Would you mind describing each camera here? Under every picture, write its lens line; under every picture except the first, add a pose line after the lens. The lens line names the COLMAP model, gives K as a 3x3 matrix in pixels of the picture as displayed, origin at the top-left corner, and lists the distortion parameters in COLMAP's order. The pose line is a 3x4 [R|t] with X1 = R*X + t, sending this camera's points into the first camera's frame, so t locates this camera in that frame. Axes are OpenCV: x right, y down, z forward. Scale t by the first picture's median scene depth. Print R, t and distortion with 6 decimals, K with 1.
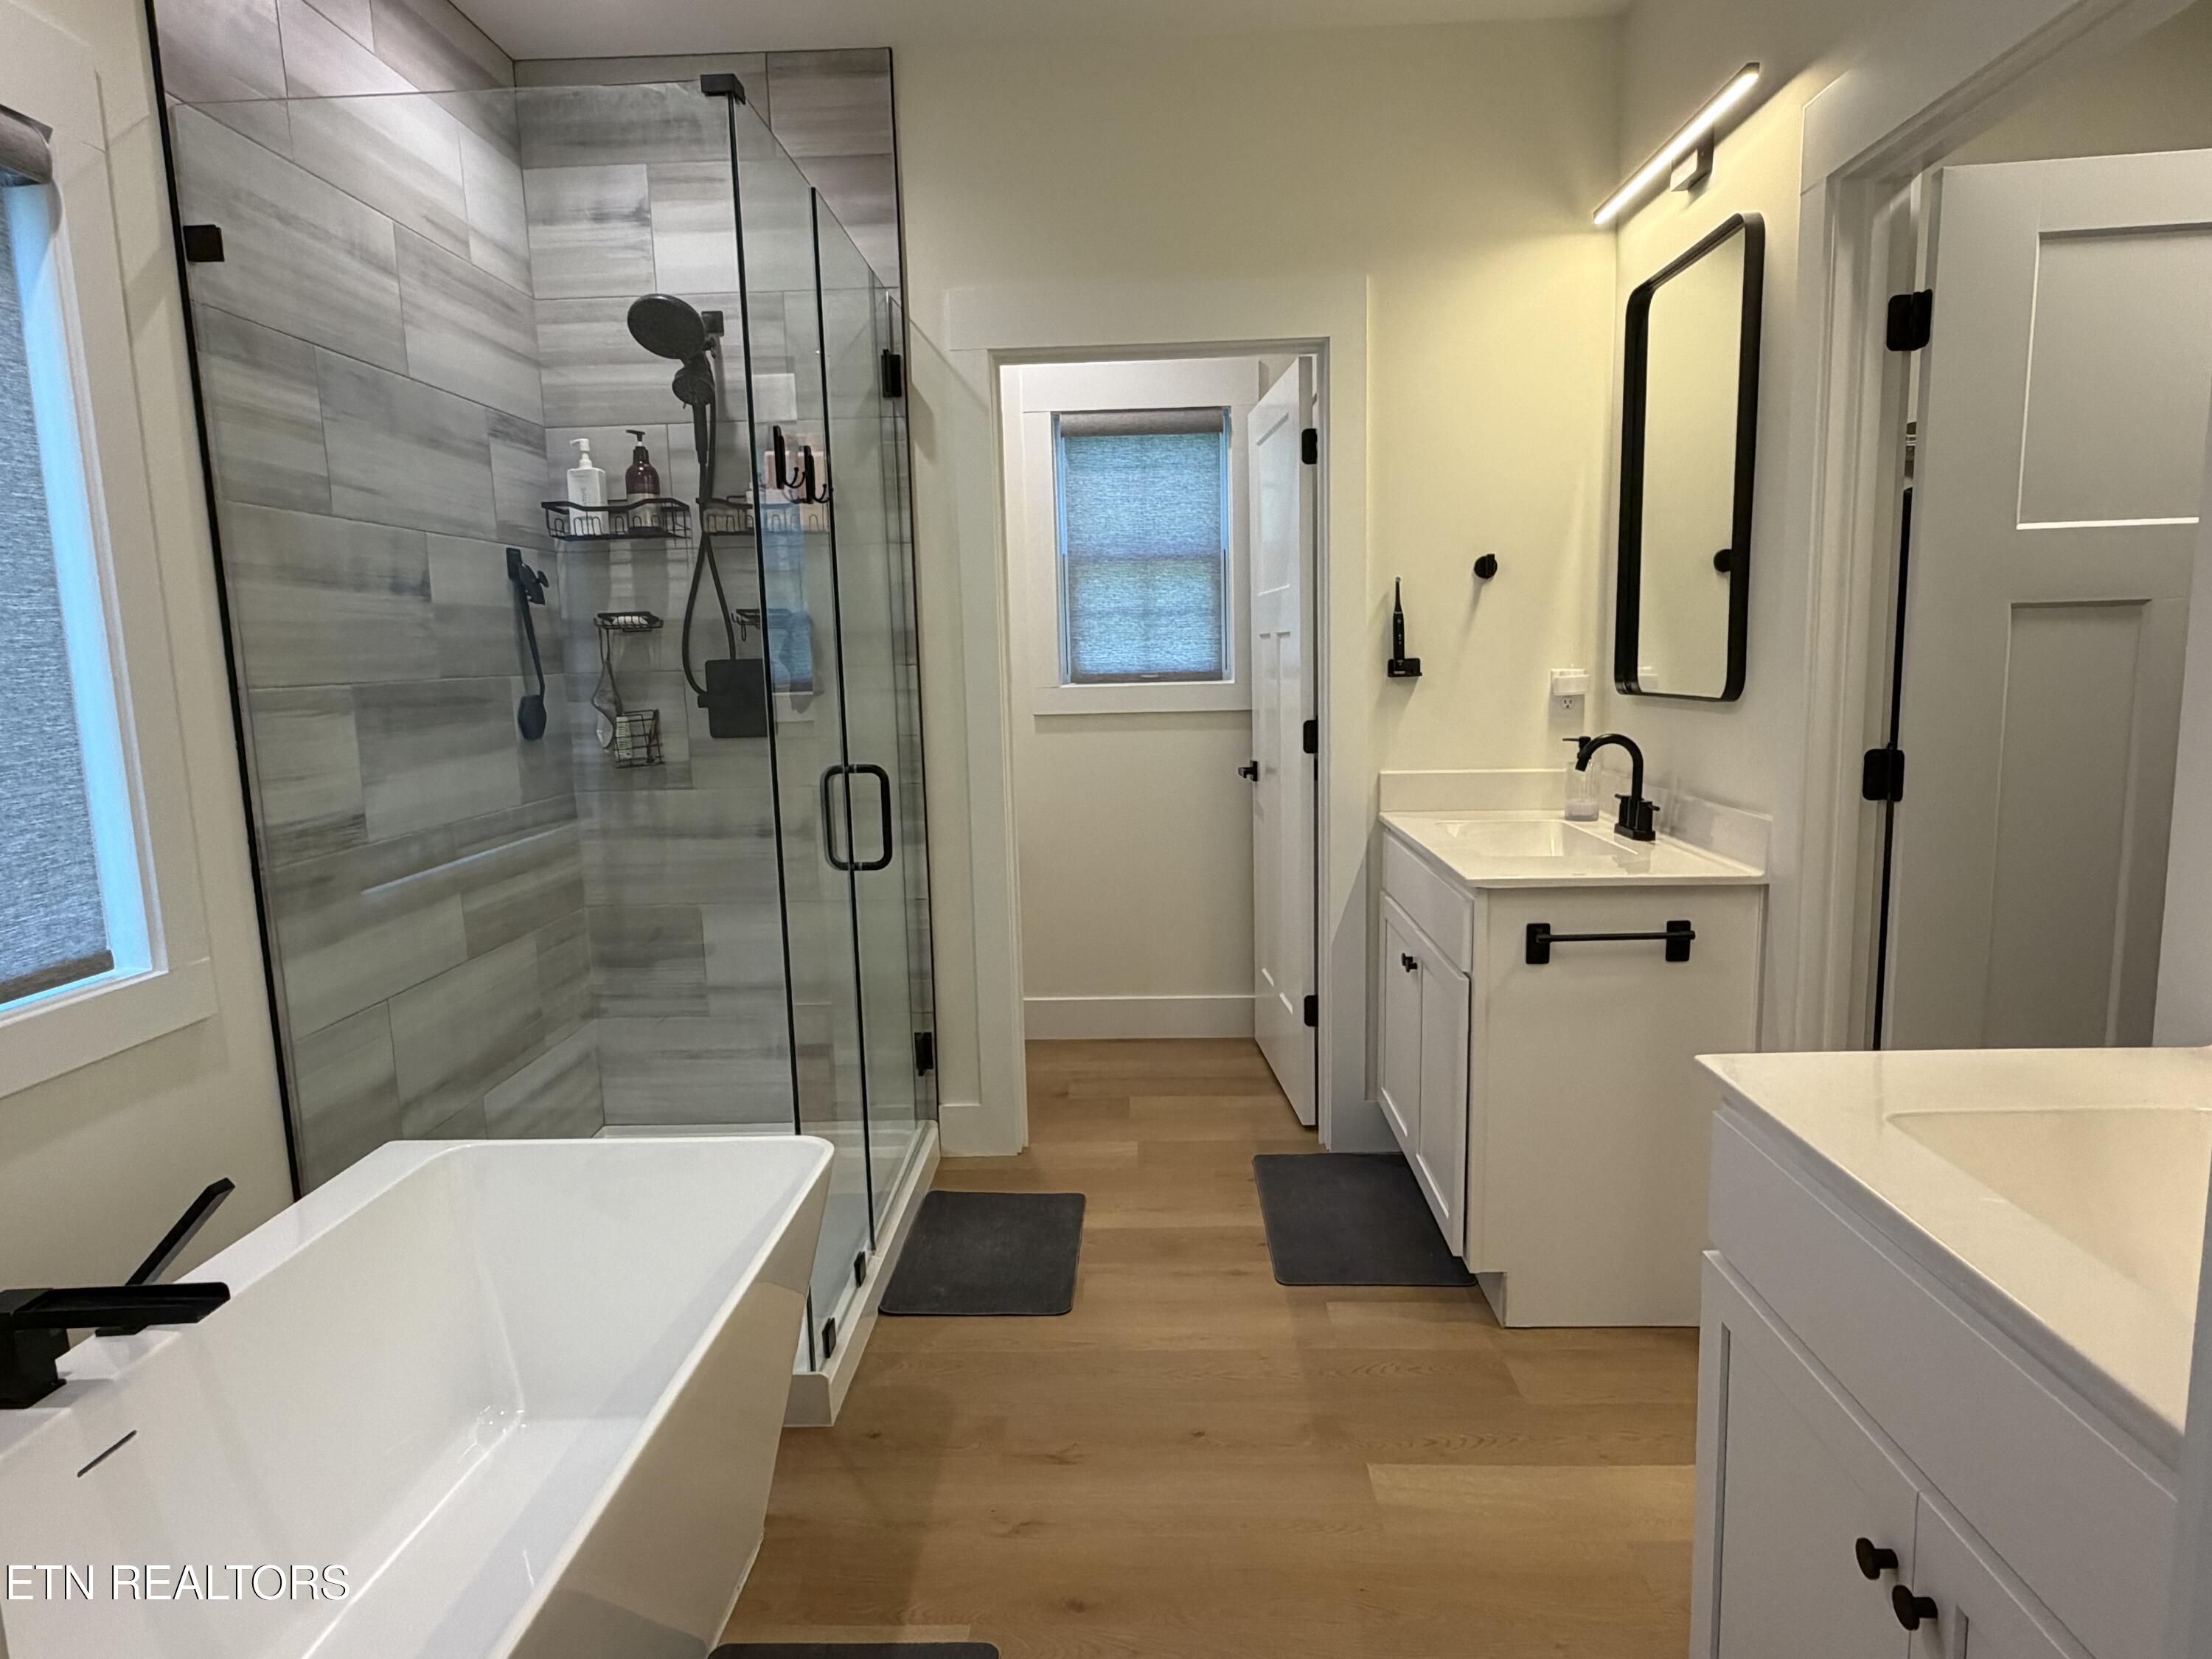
lens RADIAL K [[1293.3, 0, 1107.6], [0, 1293.3, 834.8], [0, 0, 1]] dist [-0.004917, -0.000352]
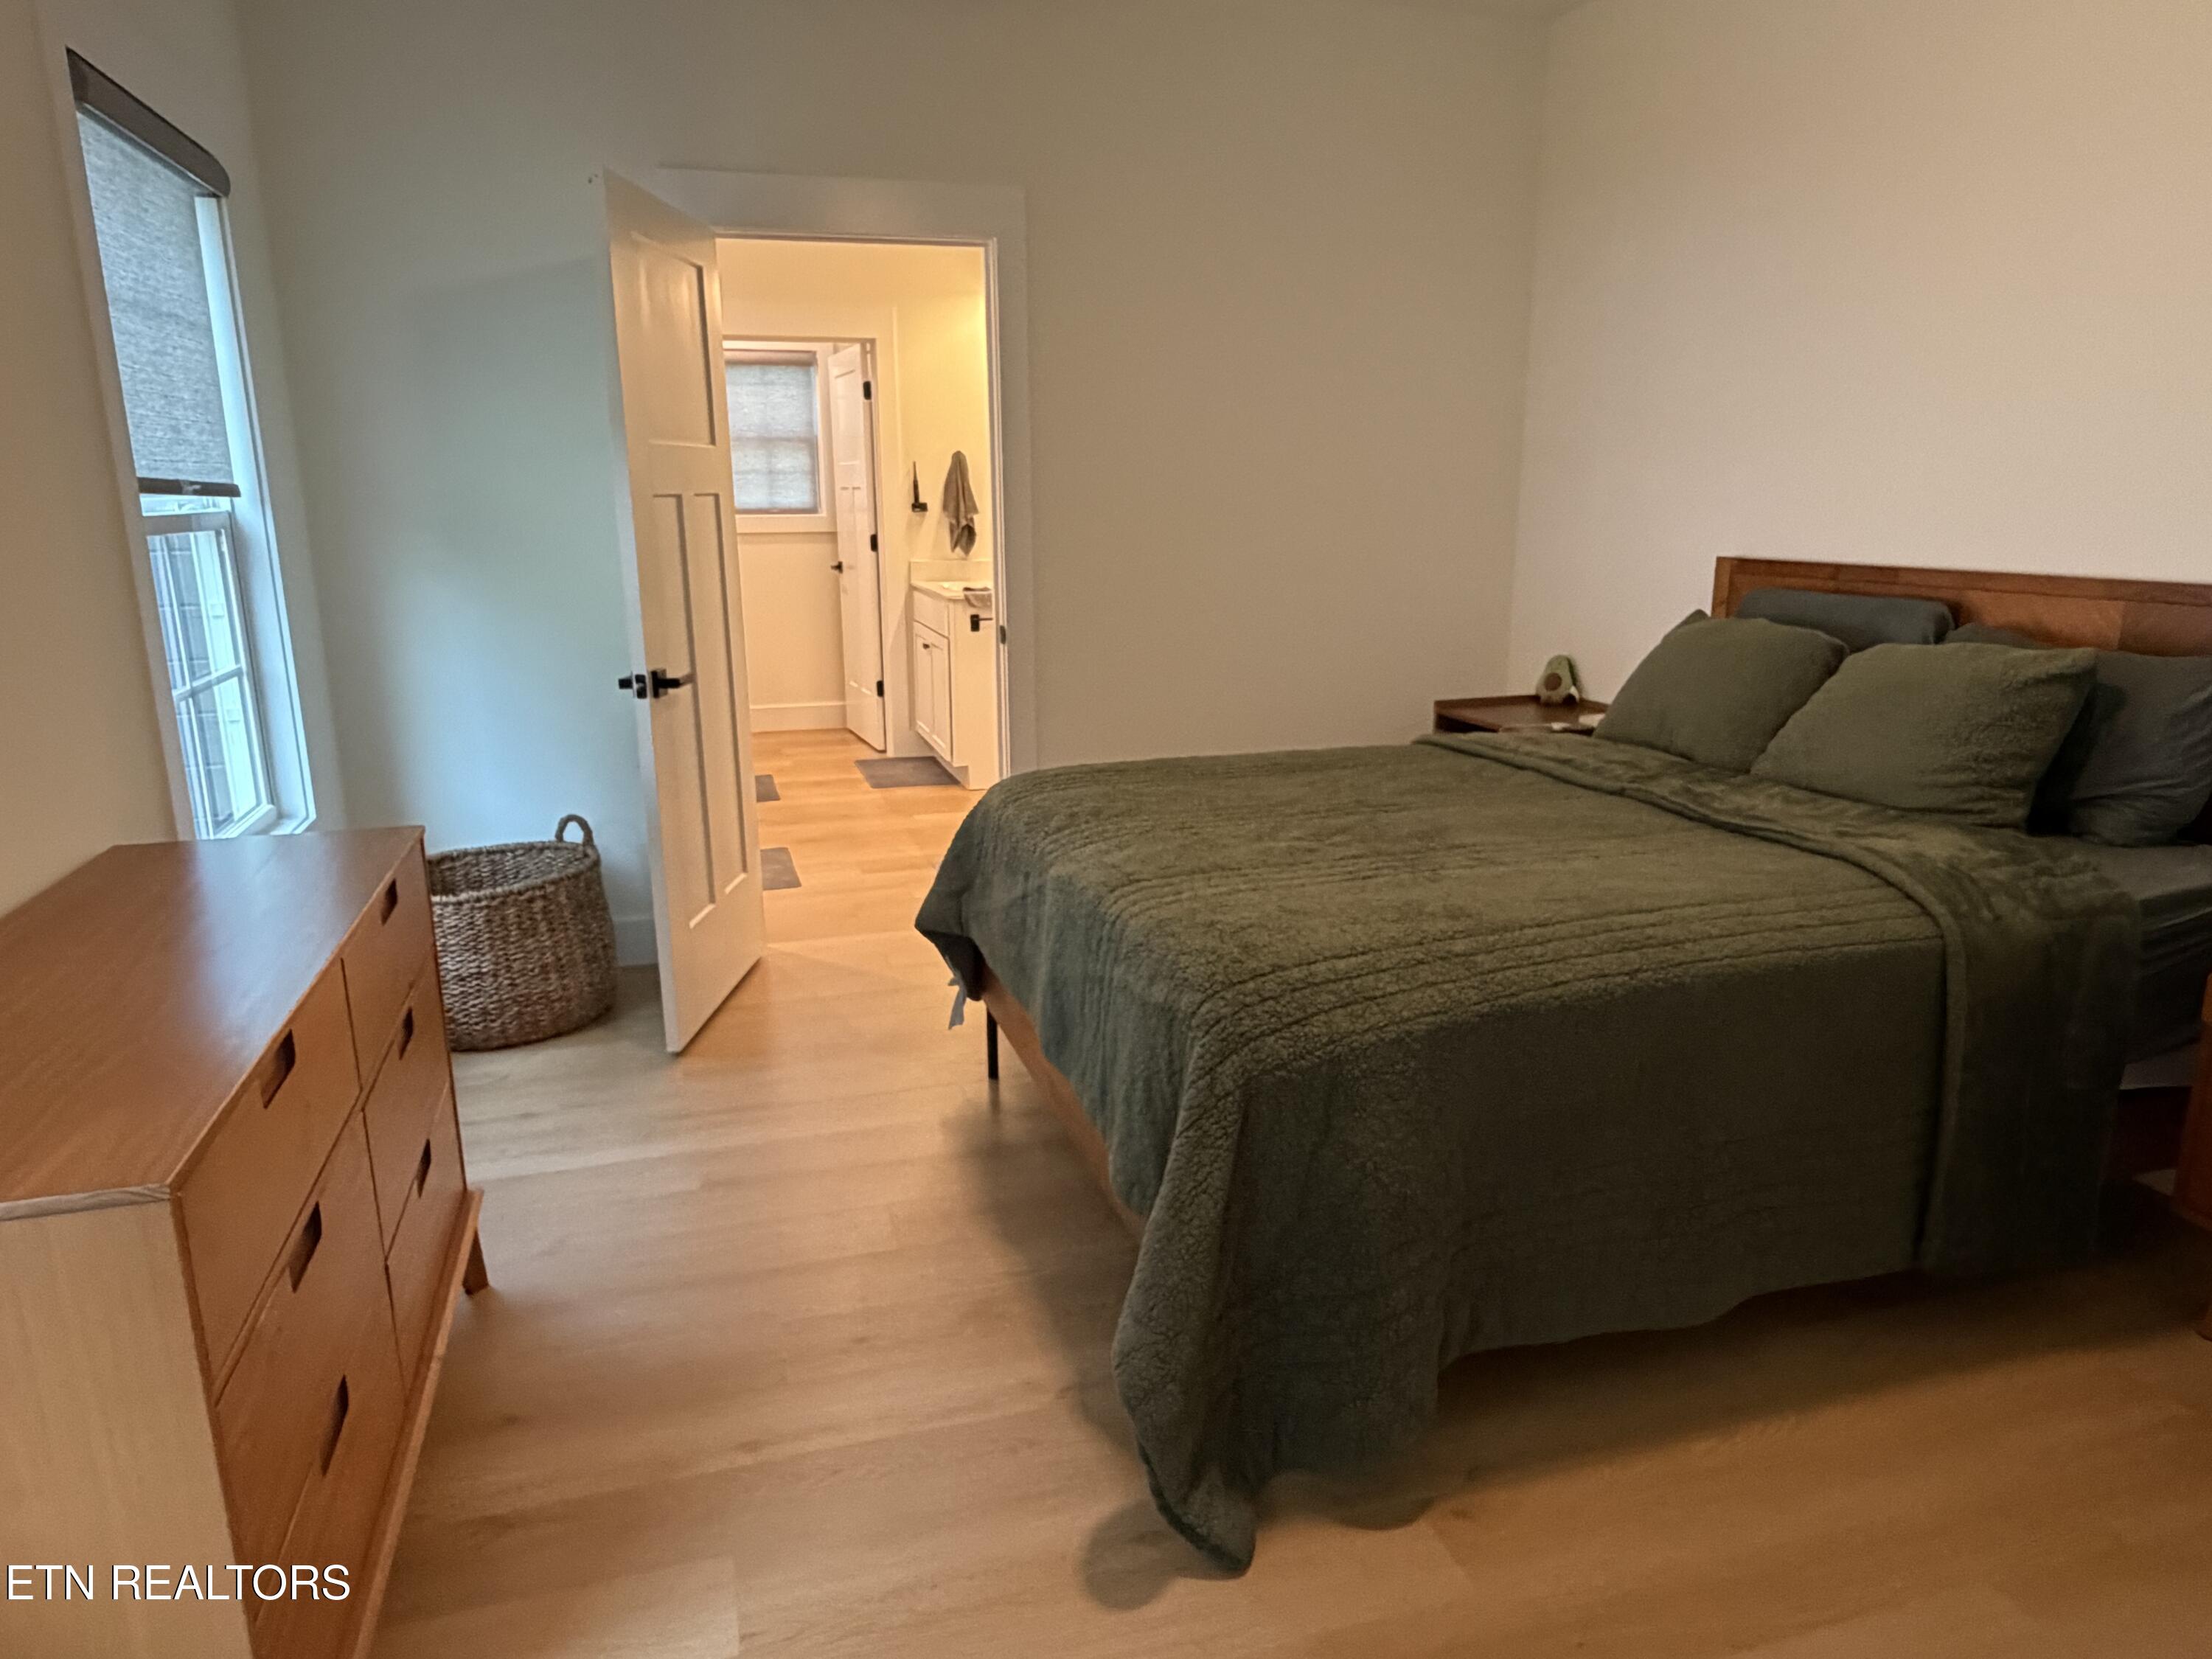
lens RADIAL K [[1420.3, 0, 1103.7], [0, 1420.3, 823.7], [0, 0, 1]] dist [0.018242, -0.003494]
pose [[0.945899, -0.054790, 0.319803, -0.235073], [0.027232, 0.995568, 0.090019, 0.169997], [-0.323317, -0.076440, 0.943198, -1.221595]]
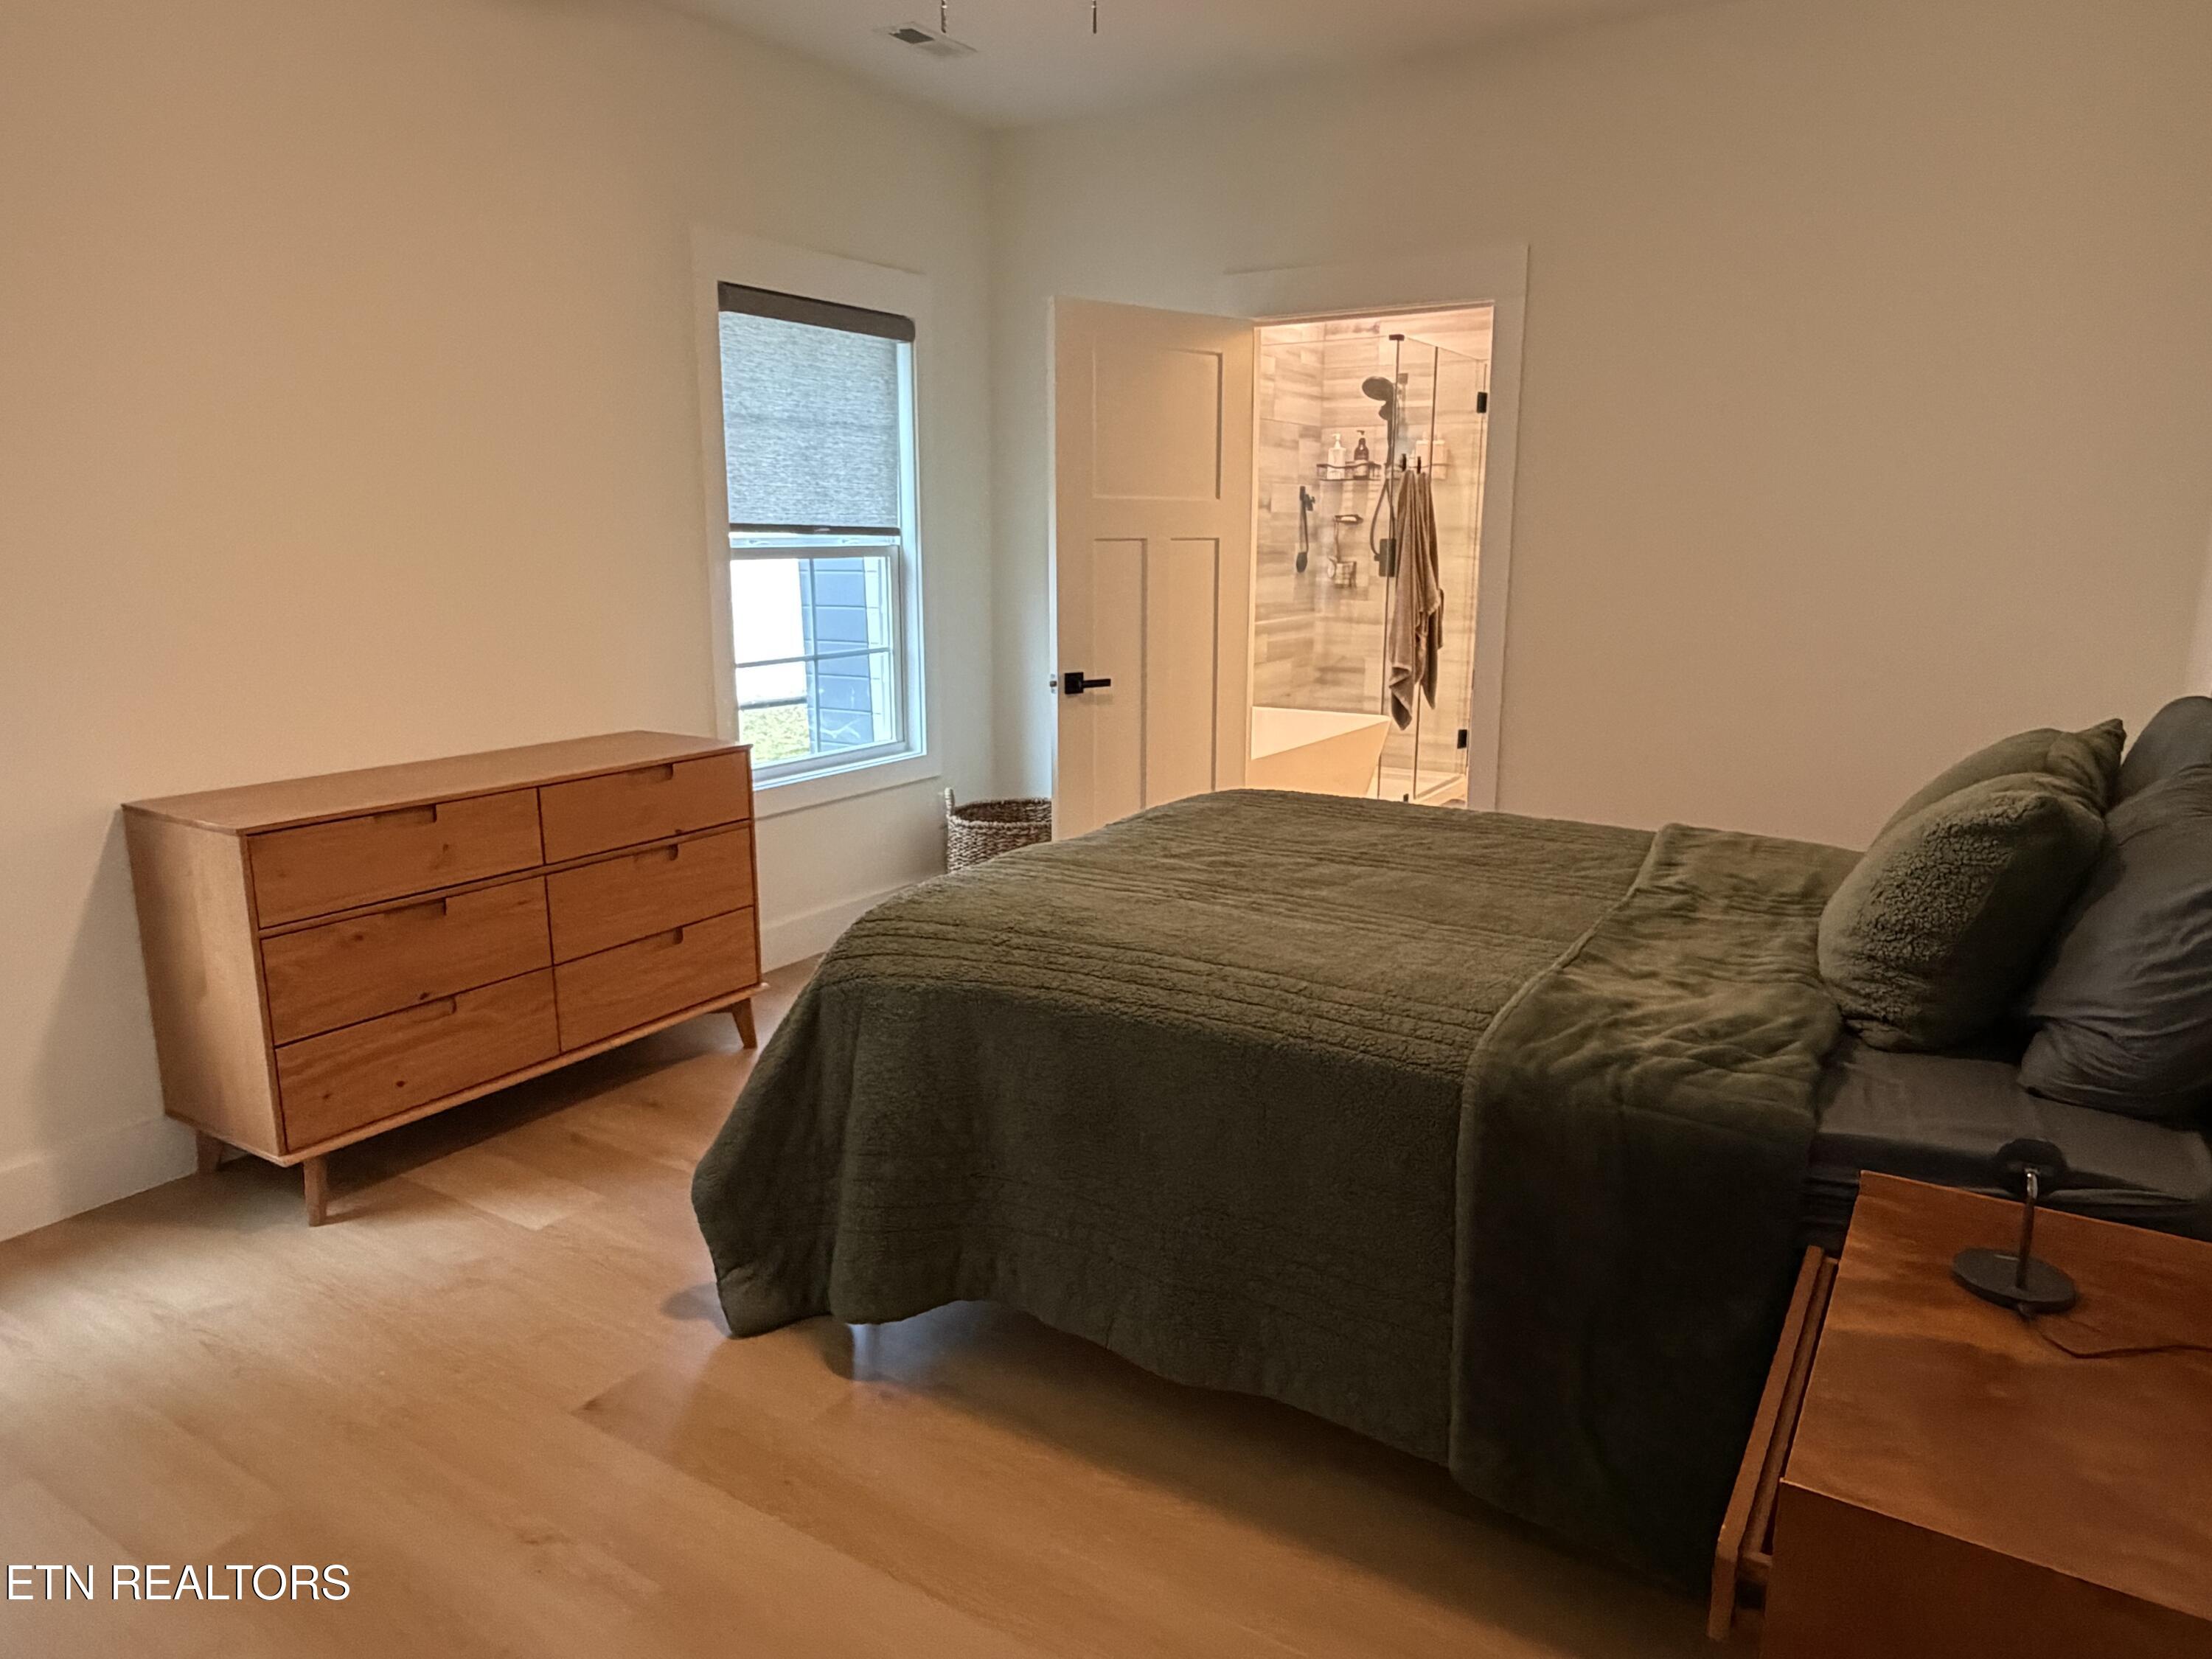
lens RADIAL K [[1420.3, 0, 1103.2], [0, 1420.3, 836.1], [0, 0, 1]] dist [0.018242, -0.003494]
pose [[0.861762, 0.137356, -0.488363, 0.508723], [-0.099665, 0.989728, 0.102499, 0.155503], [0.497426, -0.039657, 0.866600, -1.280194]]
